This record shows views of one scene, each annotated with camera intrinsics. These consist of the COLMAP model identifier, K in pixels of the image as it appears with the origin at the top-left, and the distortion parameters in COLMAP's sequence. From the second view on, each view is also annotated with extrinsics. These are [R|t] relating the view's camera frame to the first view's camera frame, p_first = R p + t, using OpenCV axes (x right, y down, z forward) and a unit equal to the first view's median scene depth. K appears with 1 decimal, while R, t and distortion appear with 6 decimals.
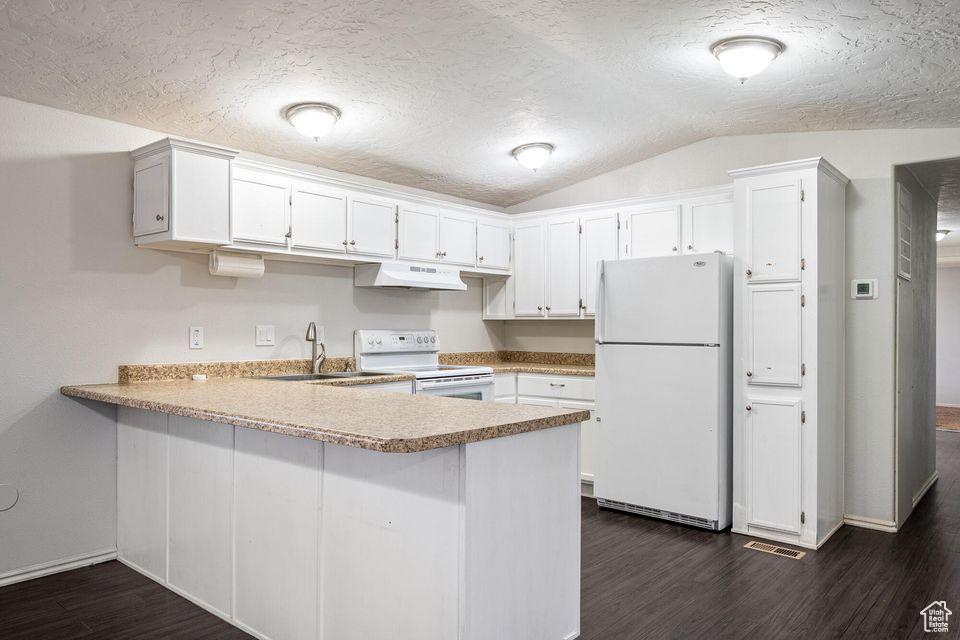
lens RADIAL K [[653.1, 0, 480.0], [0, 653.1, 320.0], [0, 0, 1]] dist [0.002195, -0.001229]
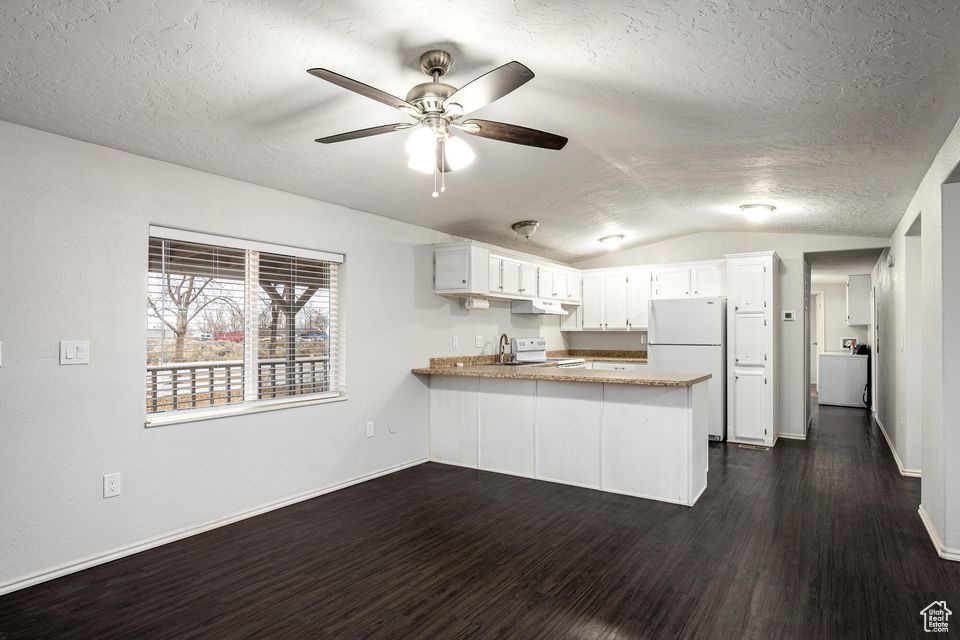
lens RADIAL K [[516.5, 0, 477.1], [0, 516.5, 325.9], [0, 0, 1]] dist [-0.002334, 0.000135]
pose [[0.994005, -0.002053, 0.109319, -0.472685], [0.002177, 0.999997, -0.001014, -0.016893], [-0.109317, 0.001246, 0.994006, -0.400076]]
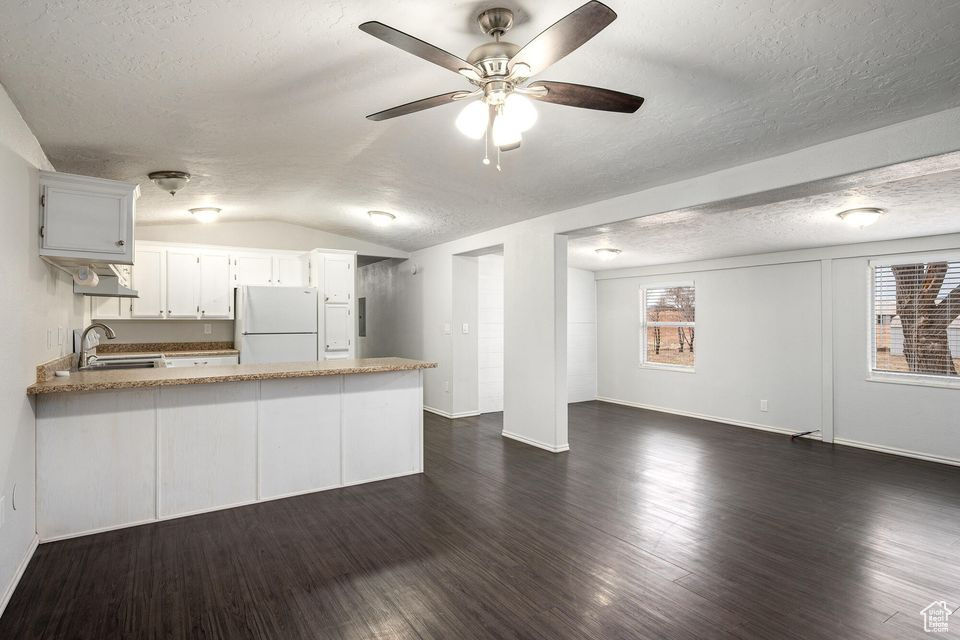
lens RADIAL K [[516.5, 0, 477.1], [0, 516.5, 325.9], [0, 0, 1]] dist [-0.002334, 0.000135]
pose [[0.286554, -0.014544, 0.957954, -0.946049], [-0.007171, 0.999824, 0.017325, -0.013618], [-0.958037, -0.011834, 0.286399, 0.048905]]
